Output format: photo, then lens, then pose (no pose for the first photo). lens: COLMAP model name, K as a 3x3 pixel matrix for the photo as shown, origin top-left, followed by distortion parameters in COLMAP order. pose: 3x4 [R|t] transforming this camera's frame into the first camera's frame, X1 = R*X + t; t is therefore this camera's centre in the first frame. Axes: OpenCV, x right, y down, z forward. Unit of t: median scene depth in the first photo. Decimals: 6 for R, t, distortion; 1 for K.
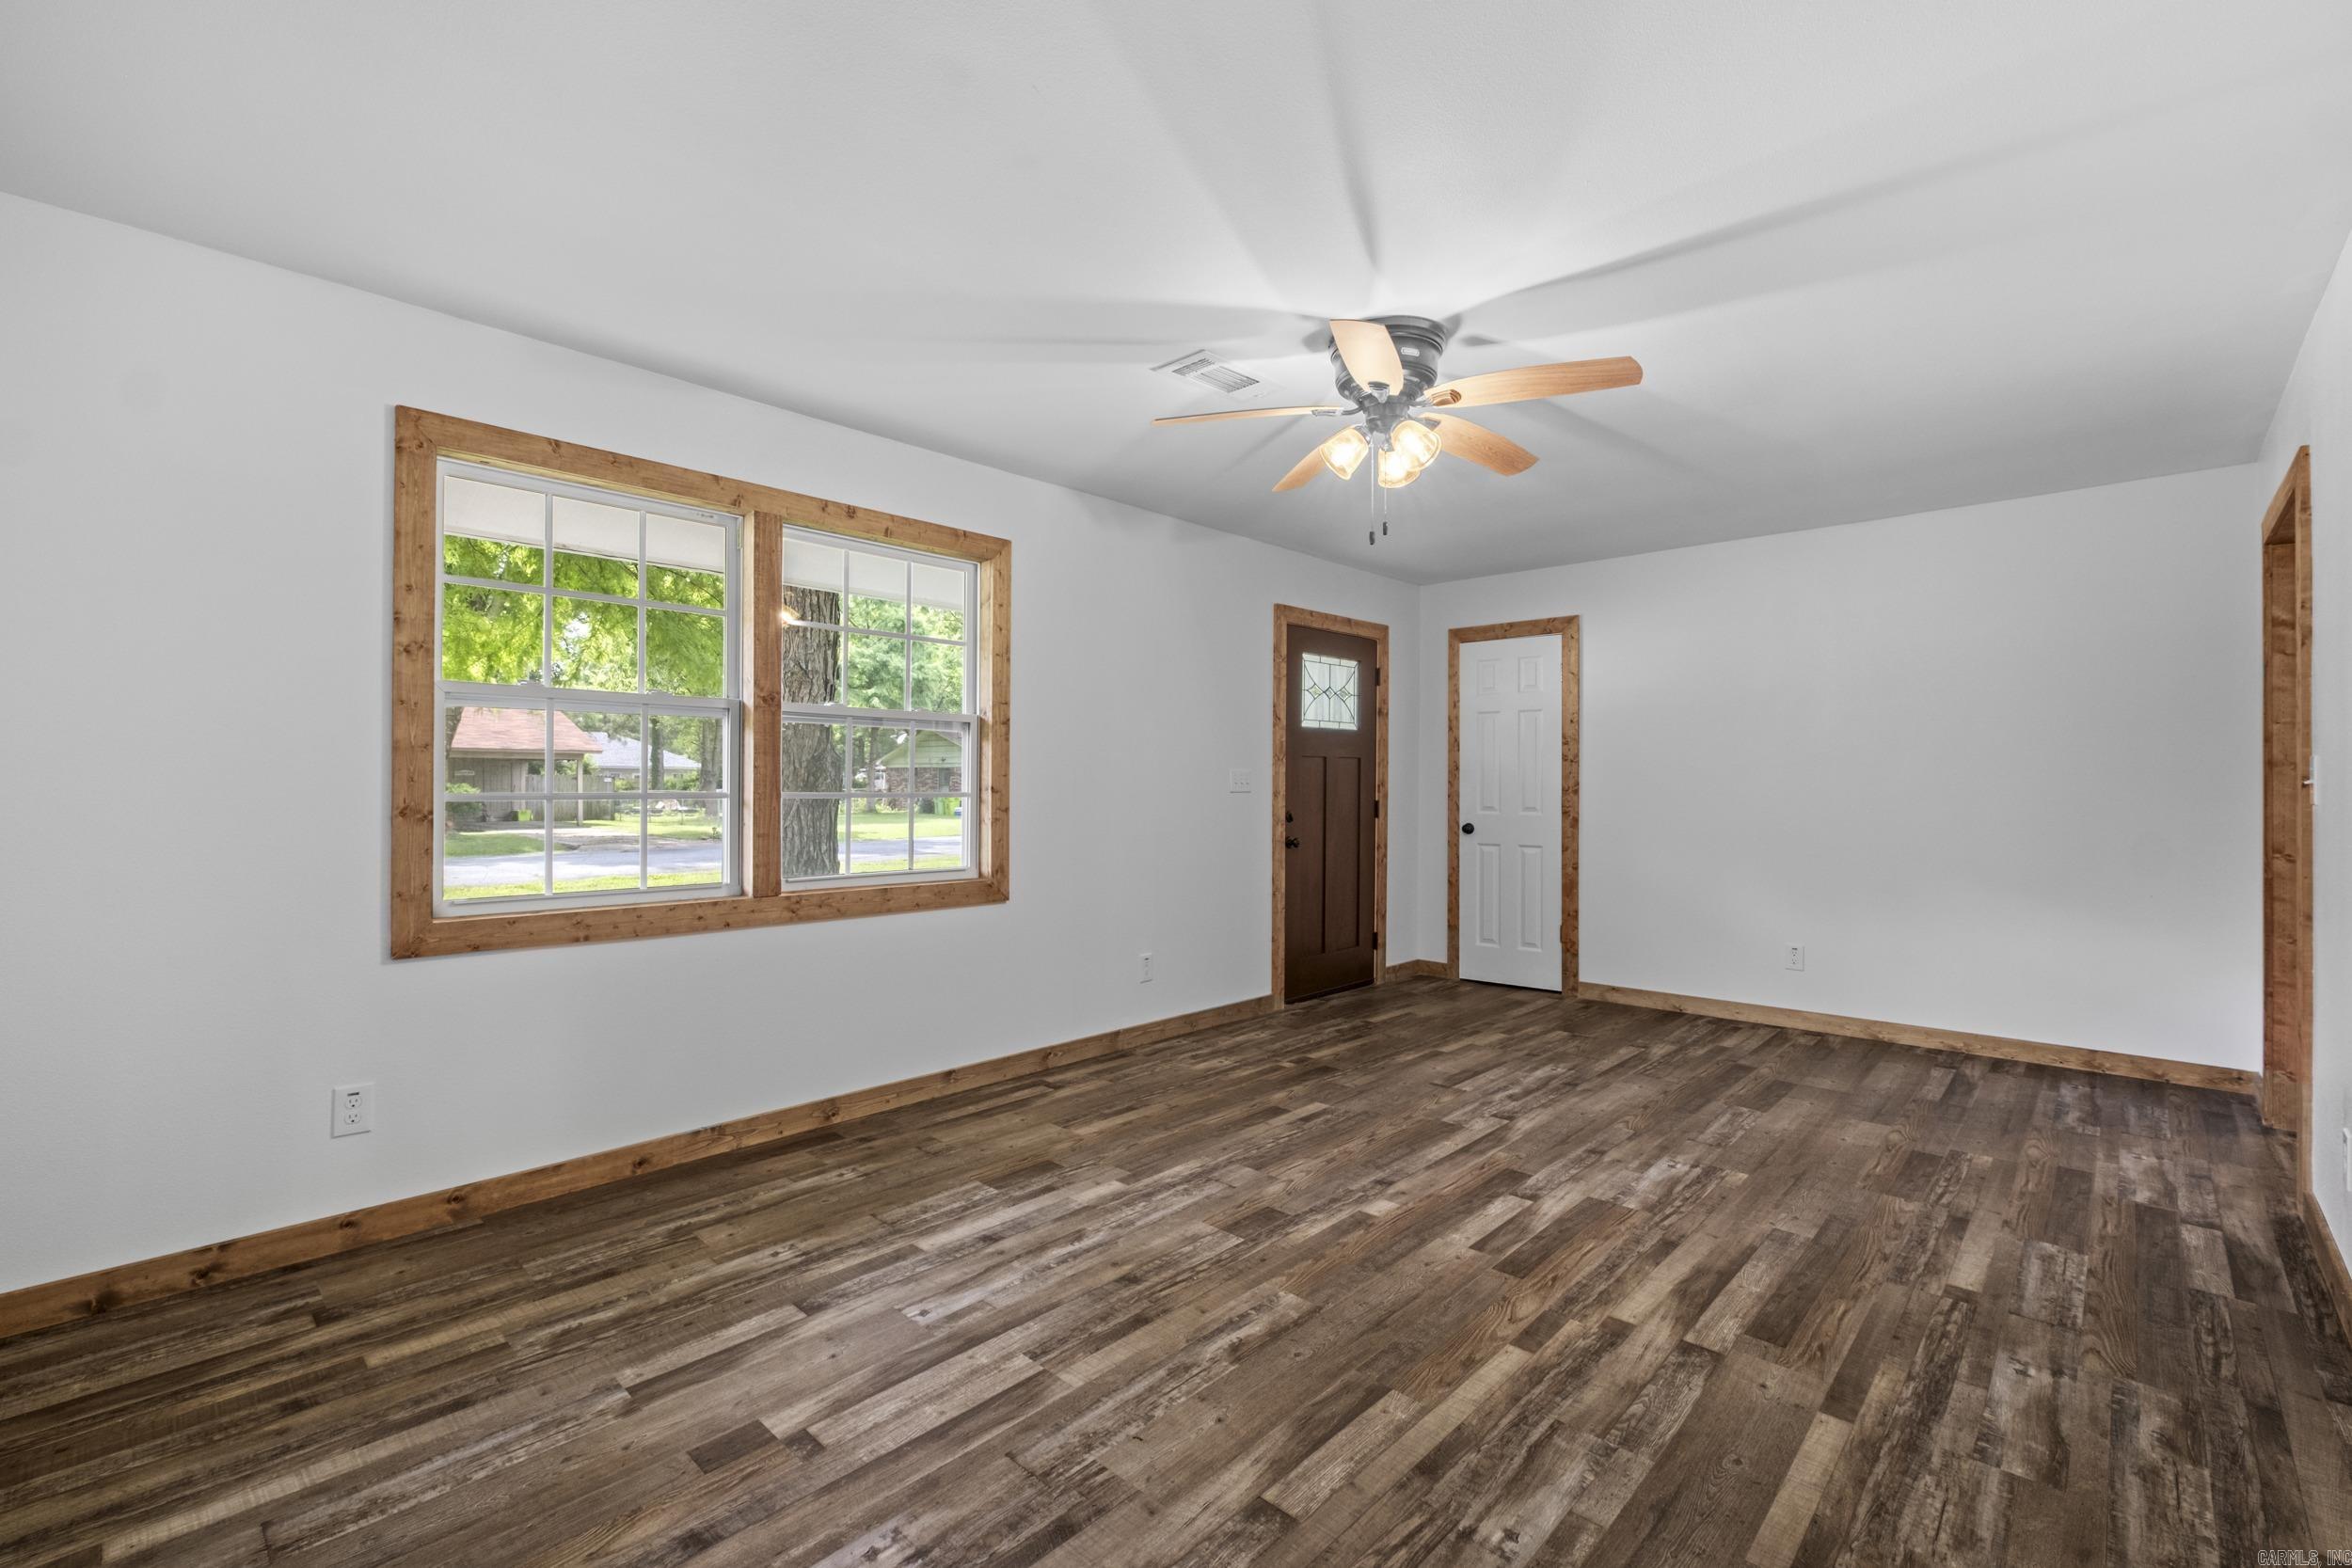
lens RADIAL K [[1015.8, 0, 1161.8], [0, 1015.8, 774.3], [0, 0, 1]] dist [-0.005550, -0.000576]
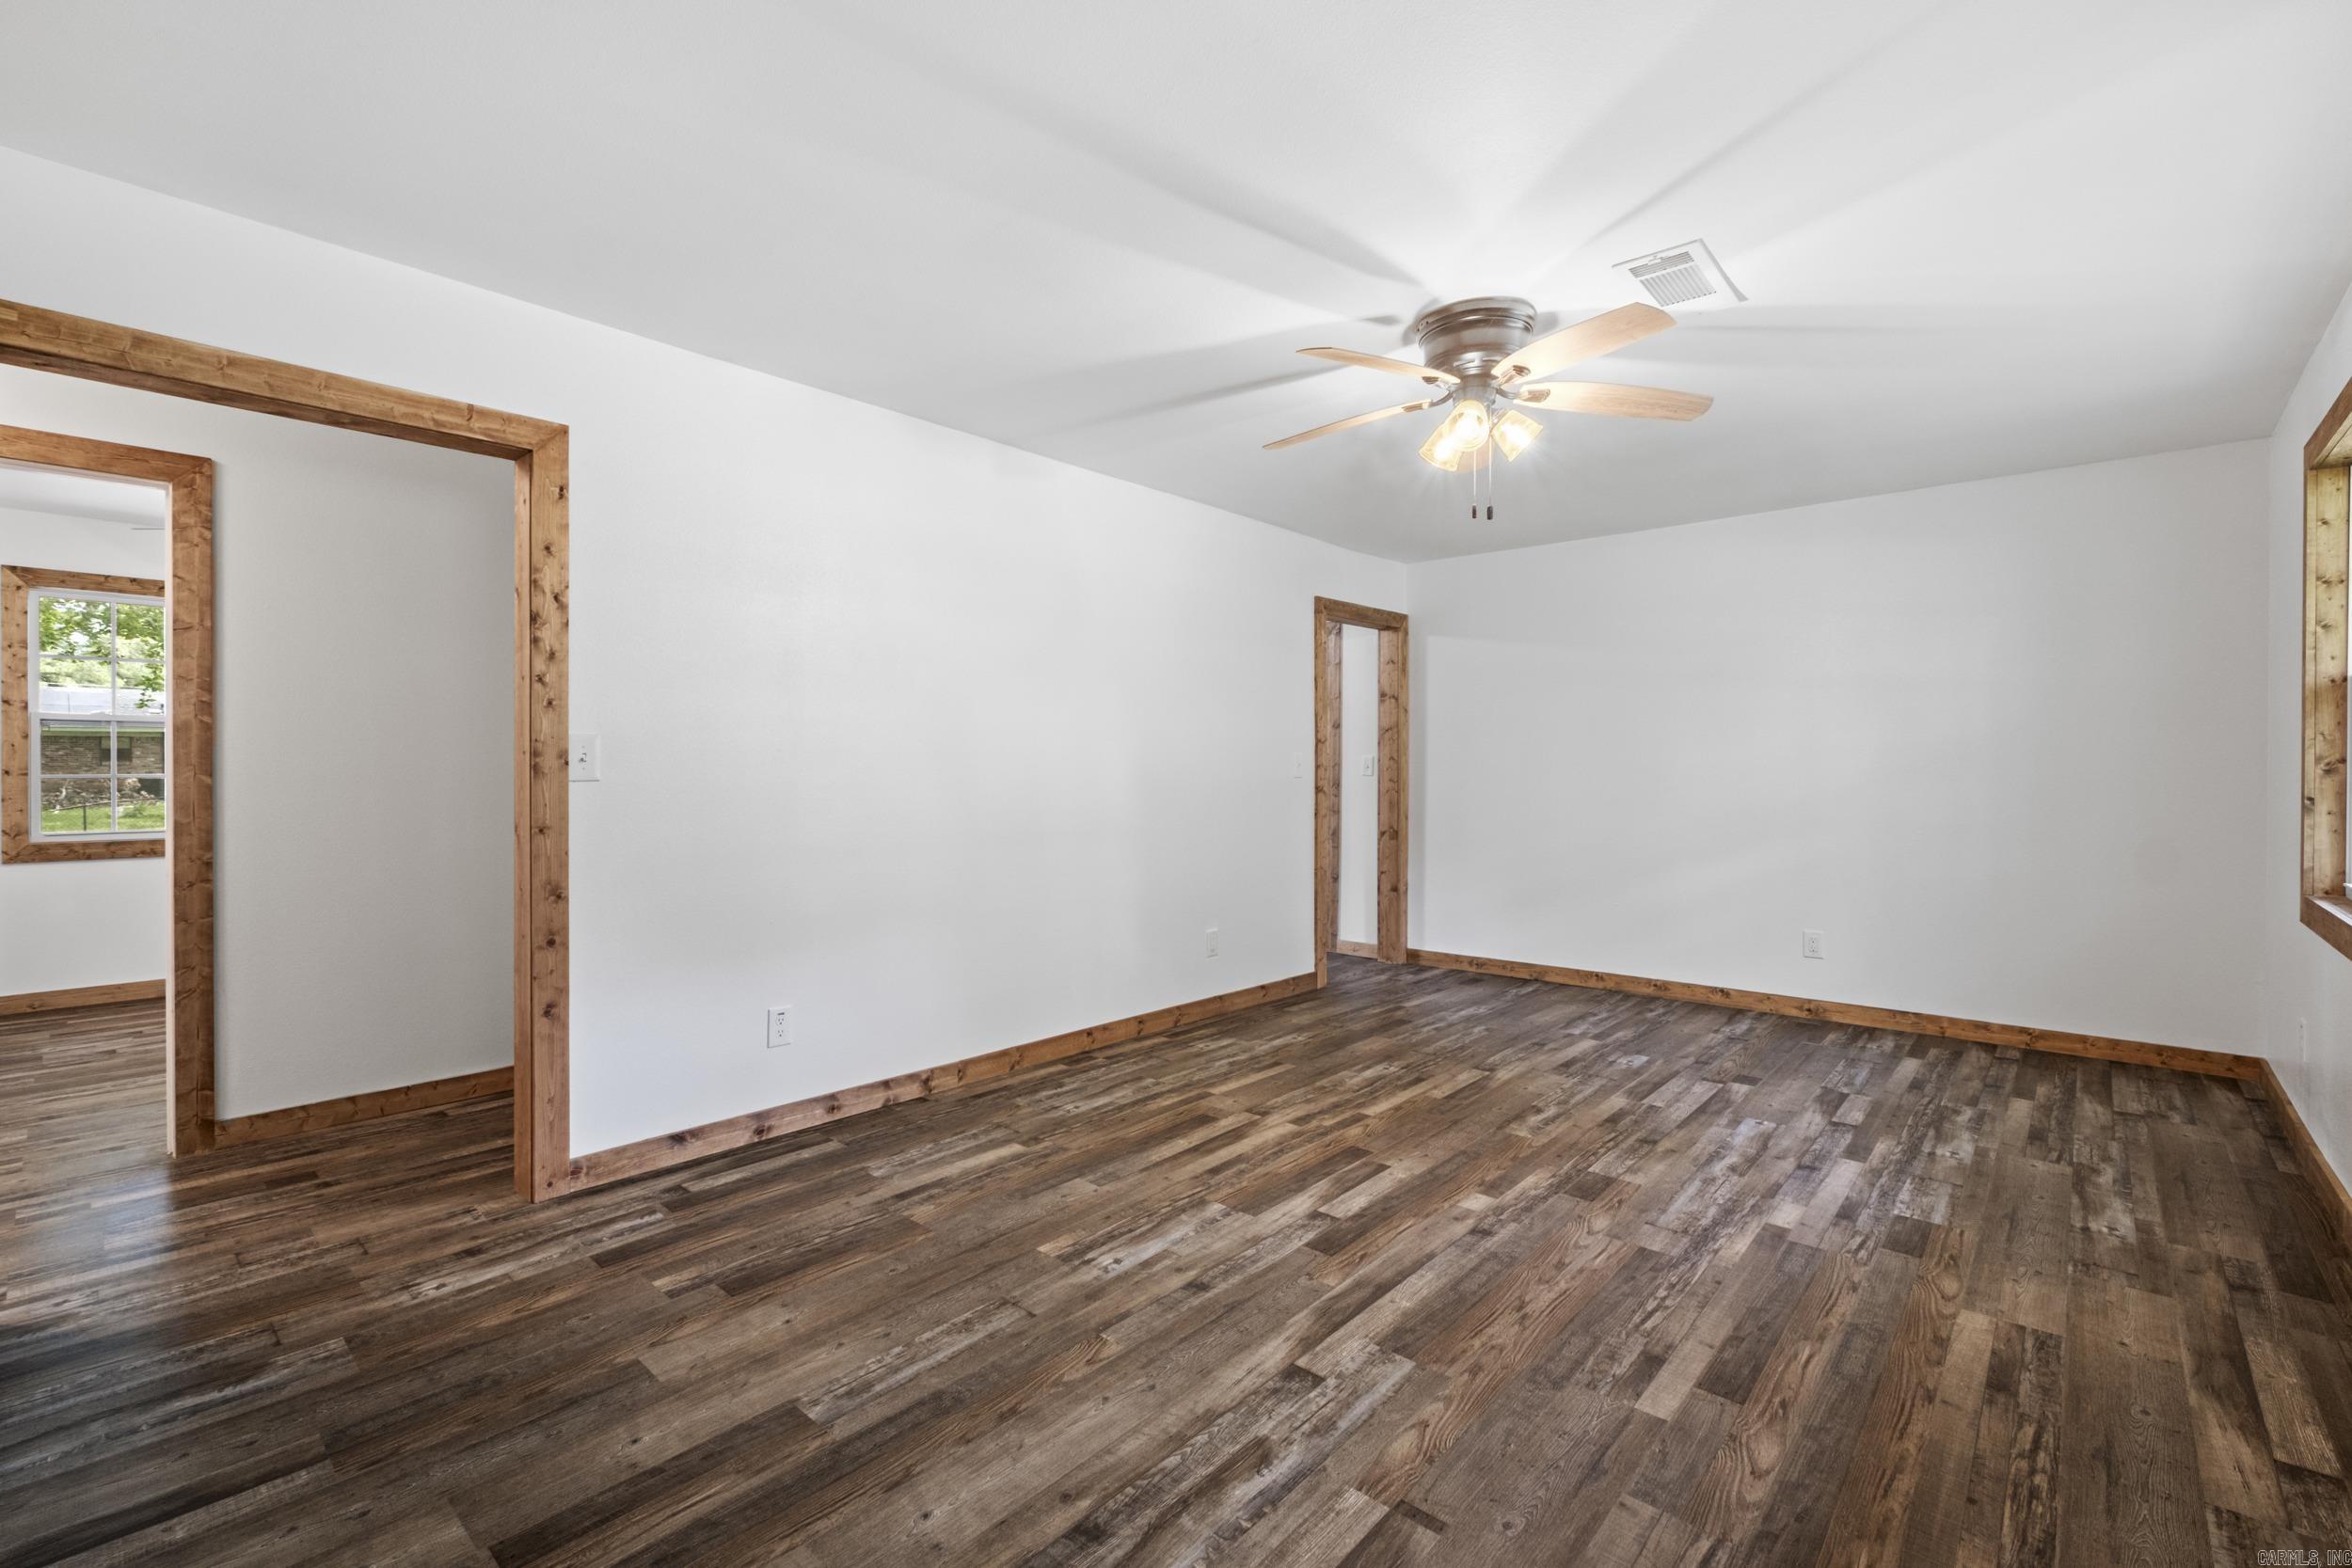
lens RADIAL K [[1023.7, 0, 1165.5], [0, 1023.7, 771.8], [0, 0, 1]] dist [-0.003932, -0.000720]
pose [[-0.999494, -0.005975, -0.031234, 0.574518], [-0.005991, 0.999982, 0.000421, 0.017108], [0.031231, 0.000608, -0.999512, 2.070376]]
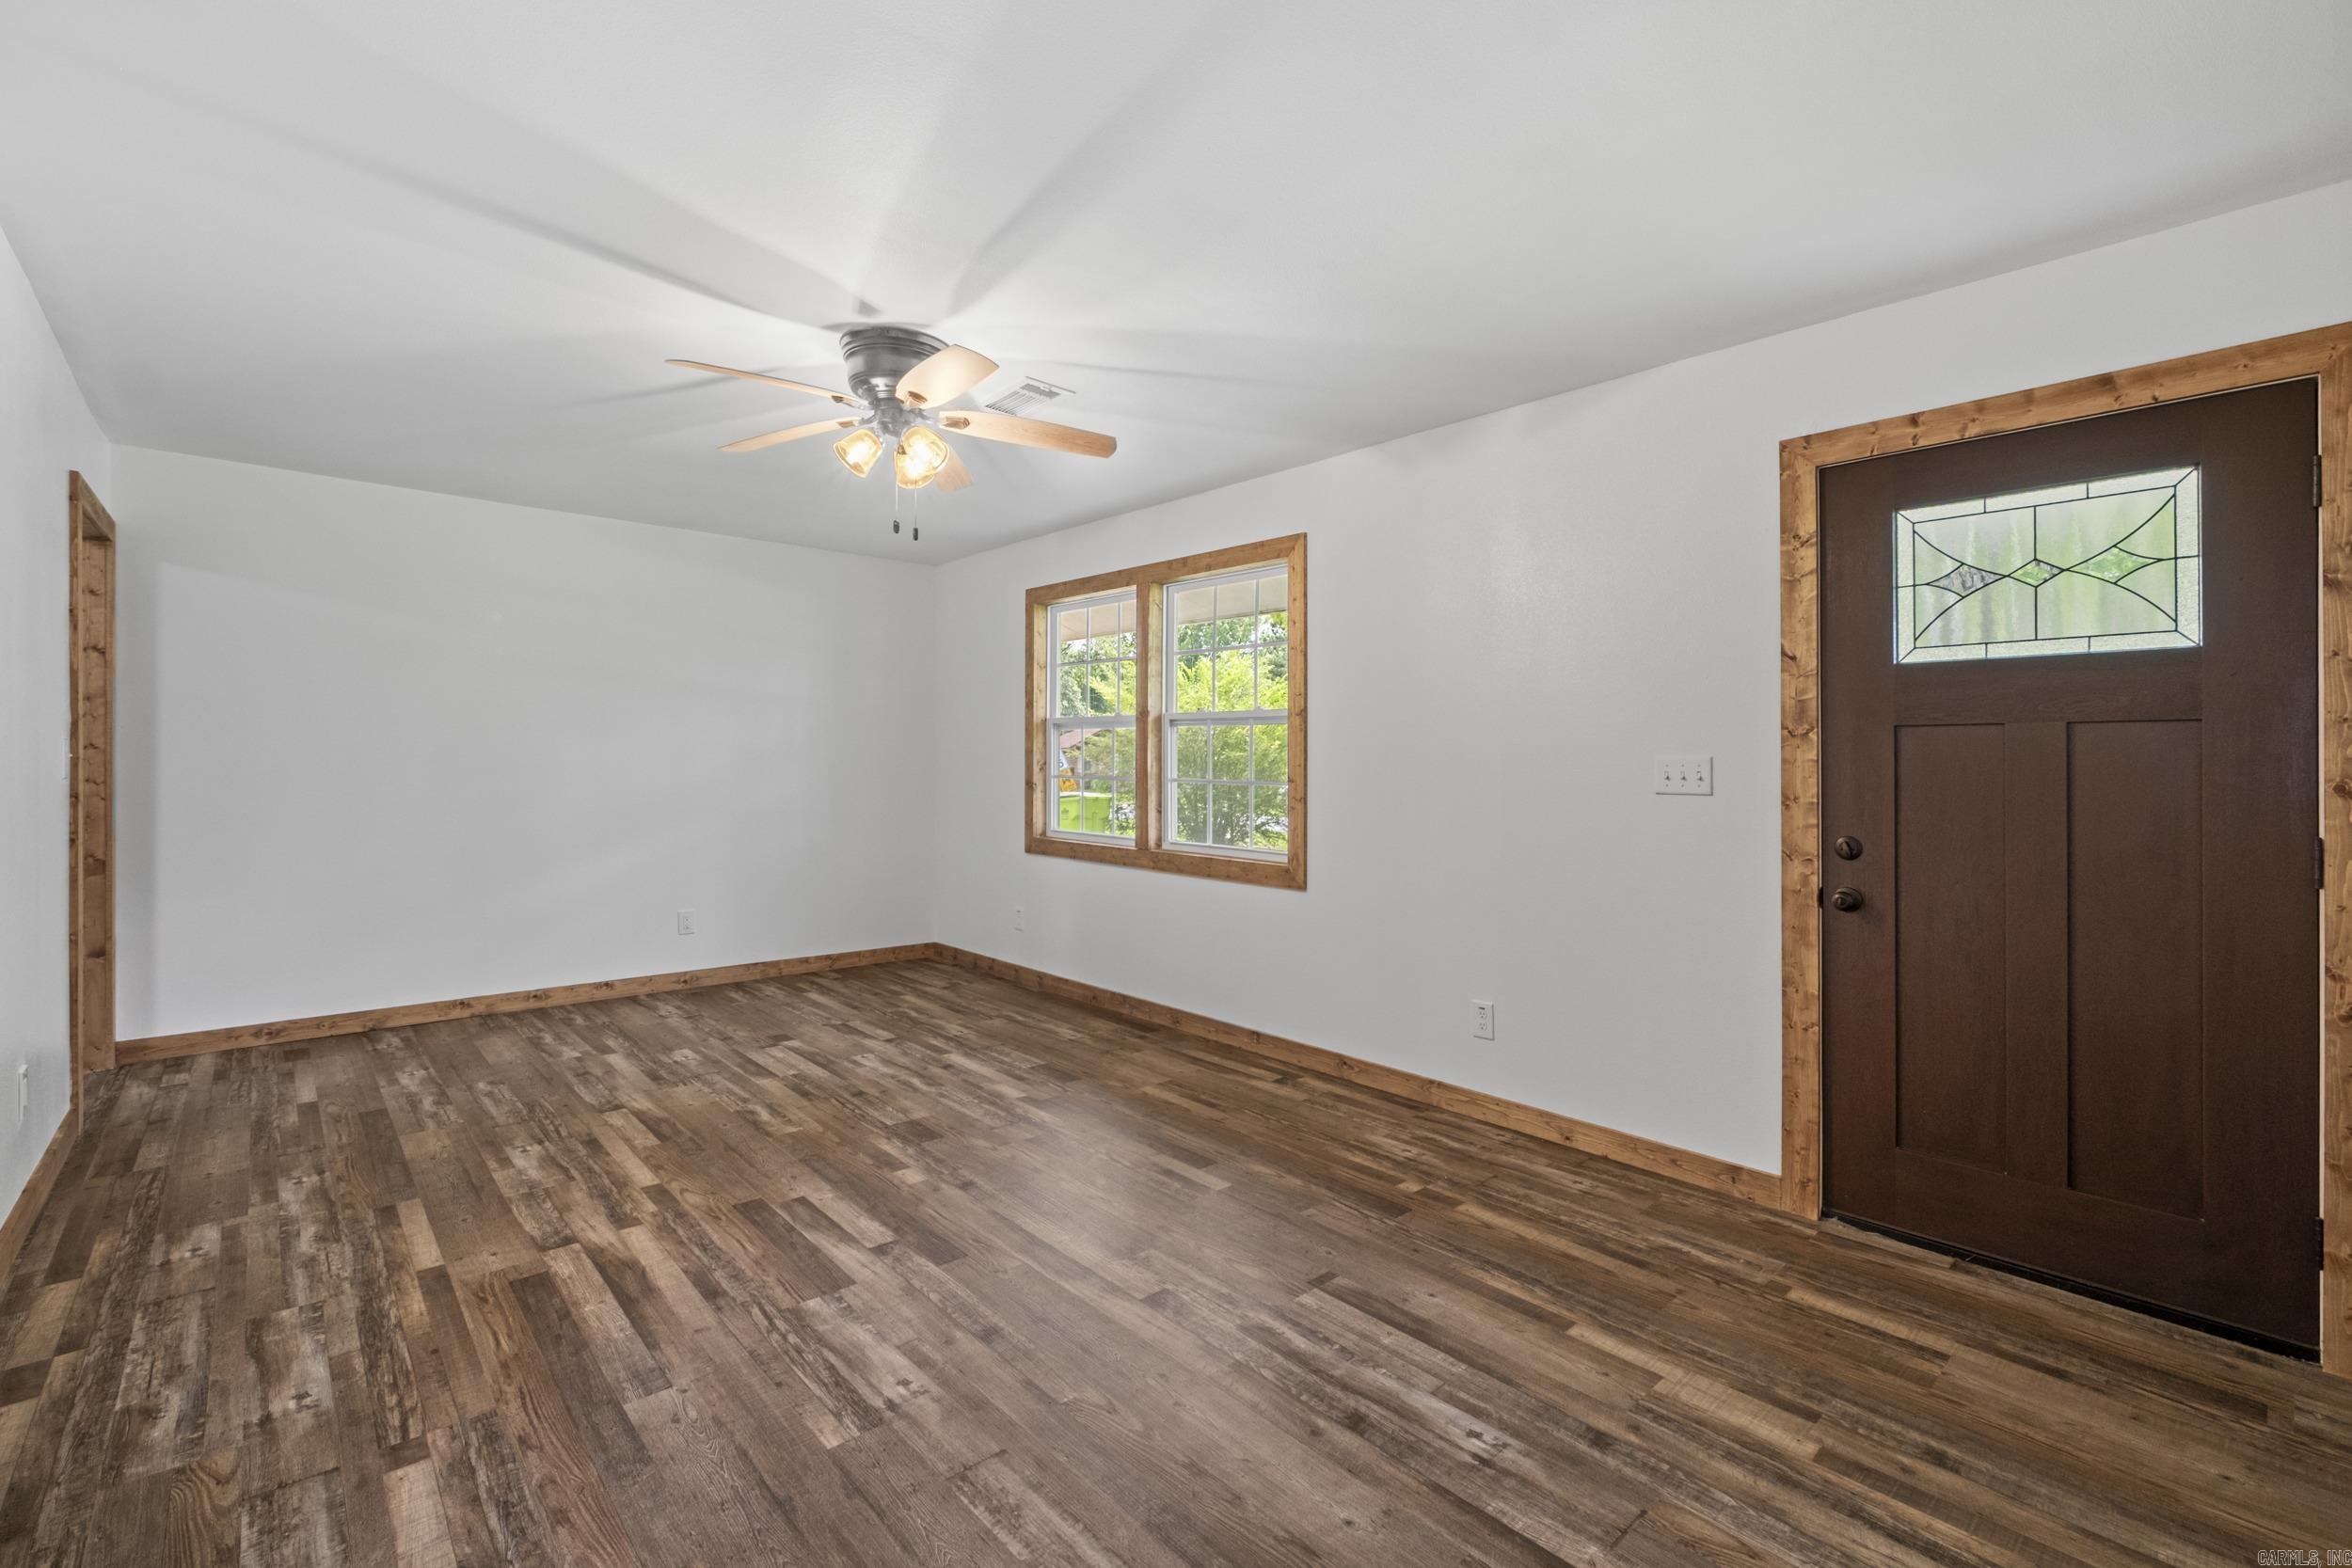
lens RADIAL K [[1015.8, 0, 1161.8], [0, 1015.8, 774.3], [0, 0, 1]] dist [-0.005550, -0.000576]
pose [[-0.077765, 0.002749, -0.996968, 1.295613], [-0.005451, 0.999980, 0.003182, 0.010798], [0.996957, 0.005682, -0.077748, 1.403559]]
